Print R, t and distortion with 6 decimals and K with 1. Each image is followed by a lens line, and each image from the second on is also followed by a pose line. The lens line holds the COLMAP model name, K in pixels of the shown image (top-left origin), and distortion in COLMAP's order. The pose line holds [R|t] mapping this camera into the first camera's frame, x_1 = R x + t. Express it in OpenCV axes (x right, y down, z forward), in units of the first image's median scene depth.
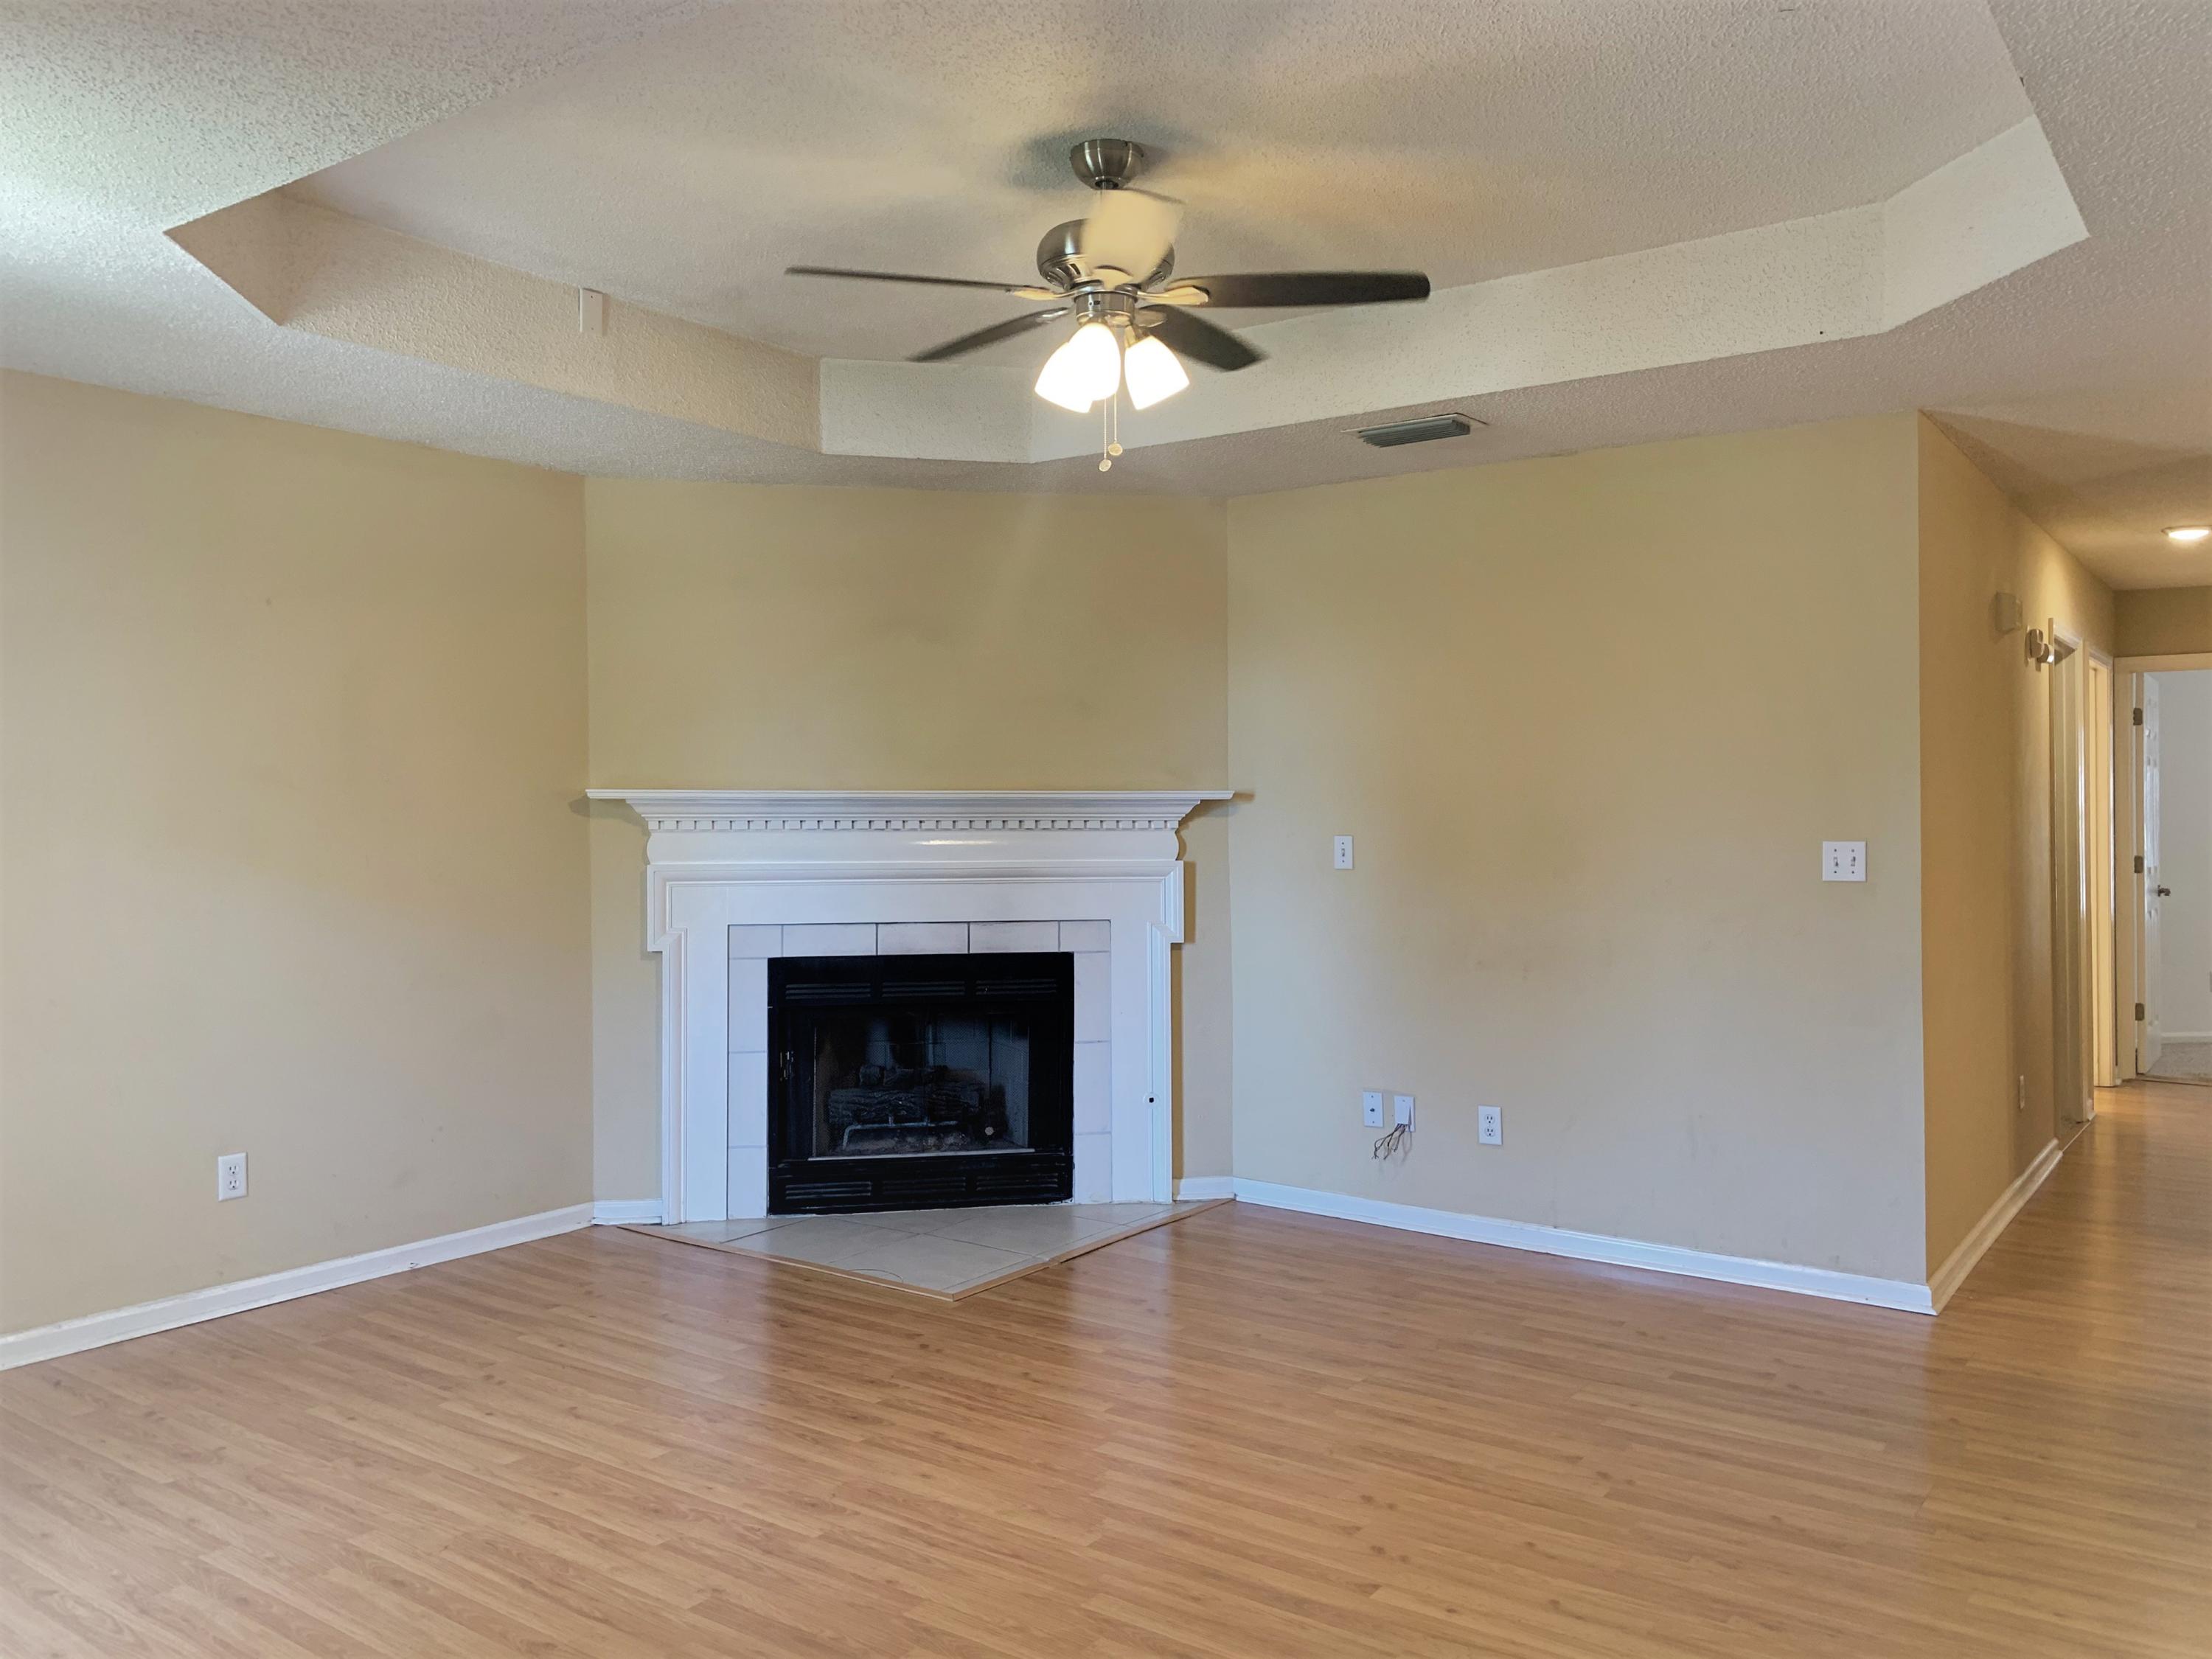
lens RADIAL K [[1698.5, 0, 1105.6], [0, 1698.5, 807.5], [0, 0, 1]] dist [0.044311, -0.038570]
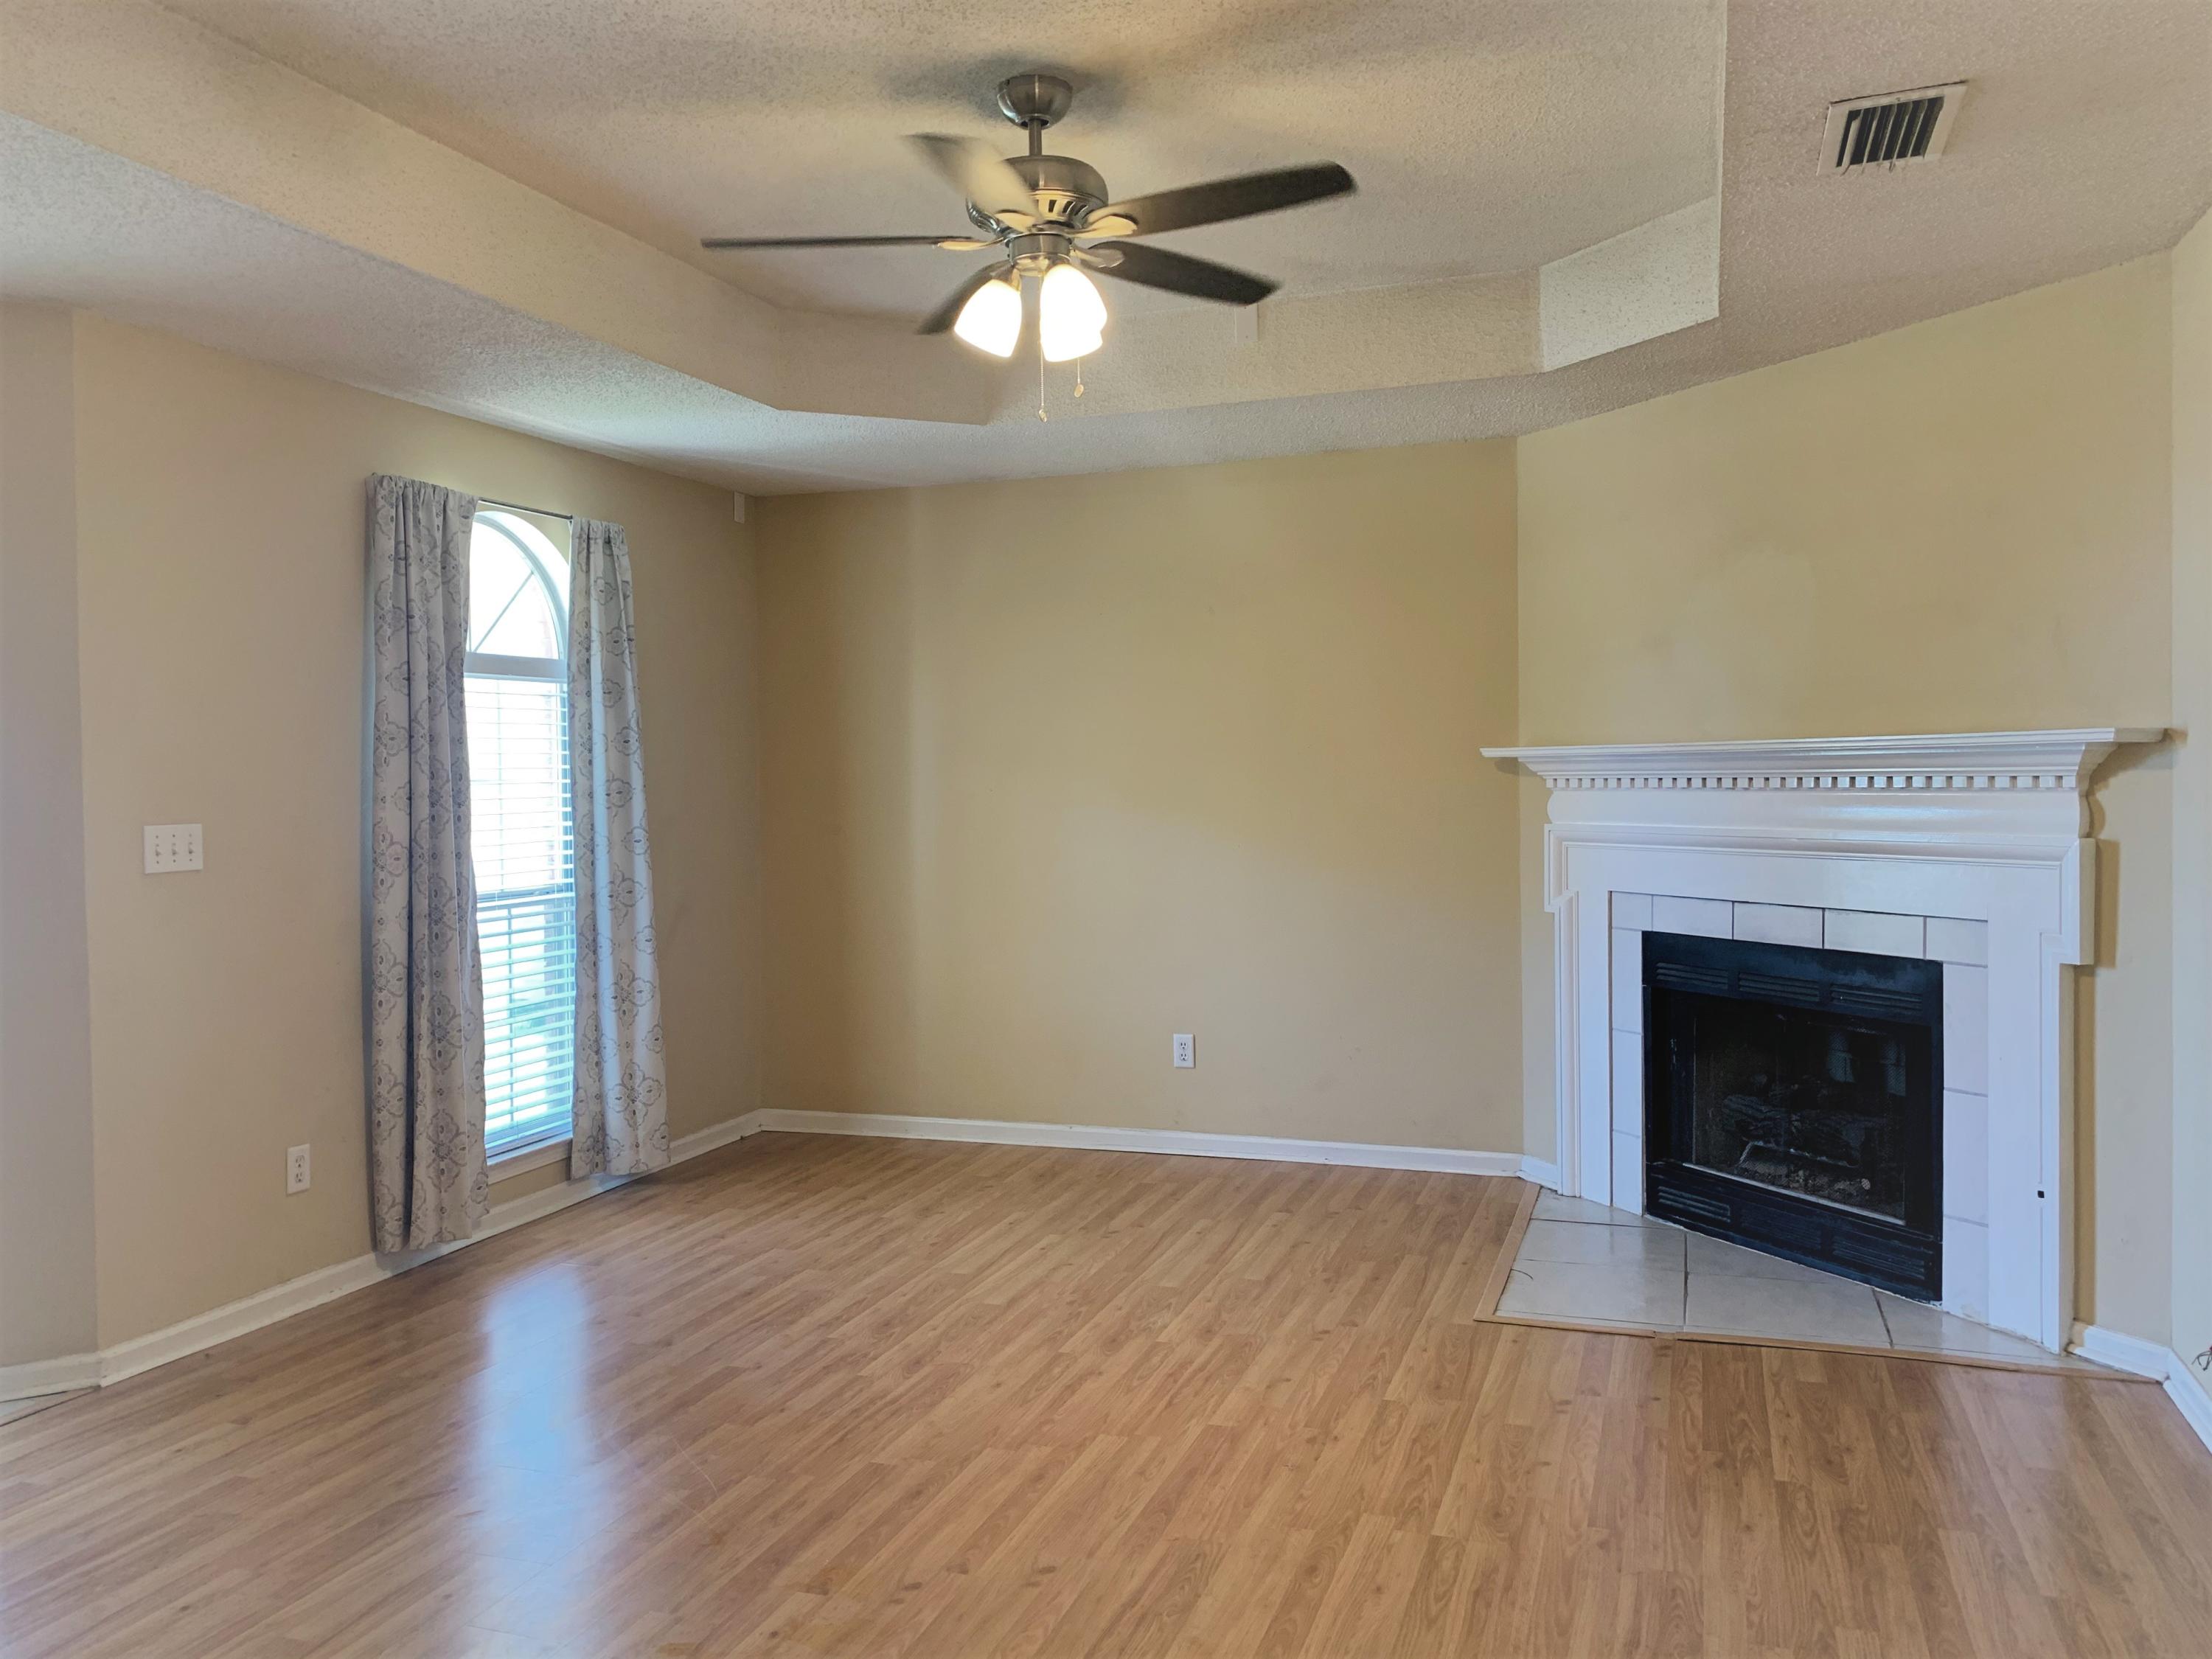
lens RADIAL K [[1698.5, 0, 1115.8], [0, 1698.5, 836.8], [0, 0, 1]] dist [0.044311, -0.038570]
pose [[0.297054, 0.032552, -0.954306, 0.750508], [0.010415, 0.999249, 0.037327, 0.002650], [0.954804, -0.021027, 0.296492, 0.605704]]
